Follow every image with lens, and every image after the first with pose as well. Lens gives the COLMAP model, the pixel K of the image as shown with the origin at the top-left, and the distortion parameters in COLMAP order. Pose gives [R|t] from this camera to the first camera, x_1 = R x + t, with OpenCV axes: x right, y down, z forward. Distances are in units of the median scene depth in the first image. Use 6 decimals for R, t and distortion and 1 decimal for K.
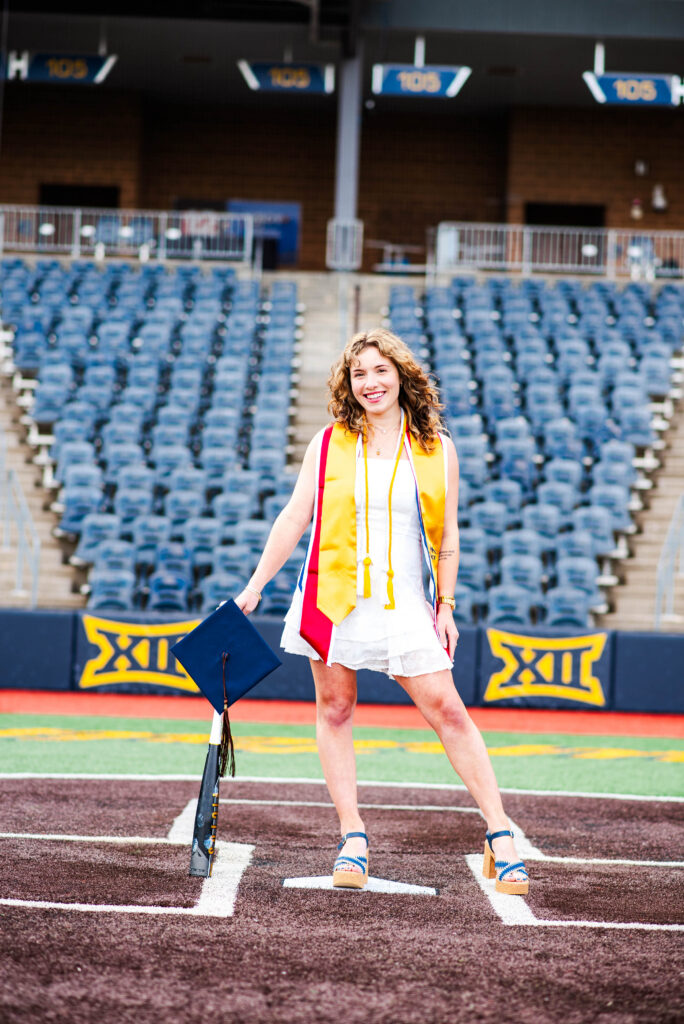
lens RADIAL K [[2482.1, 0, 342.0], [0, 2482.1, 512.0], [0, 0, 1]] dist [0.031294, 0.245929]
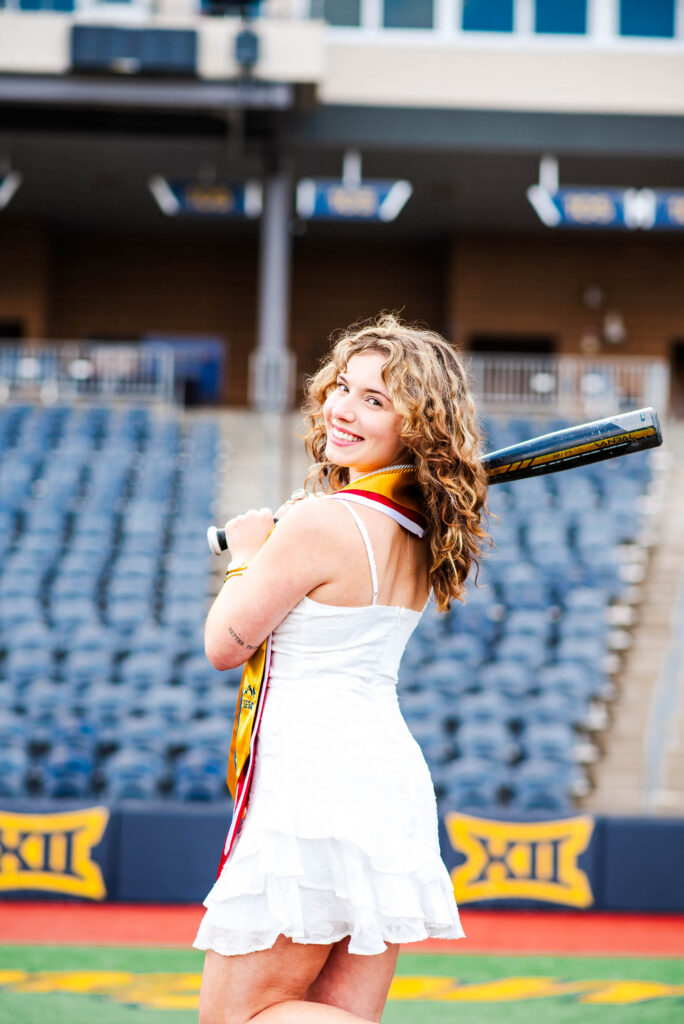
lens RADIAL K [[2518.3, 0, 342.0], [0, 2518.3, 512.0], [0, 0, 1]] dist [-0.033944, -0.066965]
pose [[0.999534, -0.011904, 0.028095, 0.000343], [0.013673, 0.997878, -0.063656, -0.001062], [-0.027277, 0.064010, 0.997576, 0.123157]]
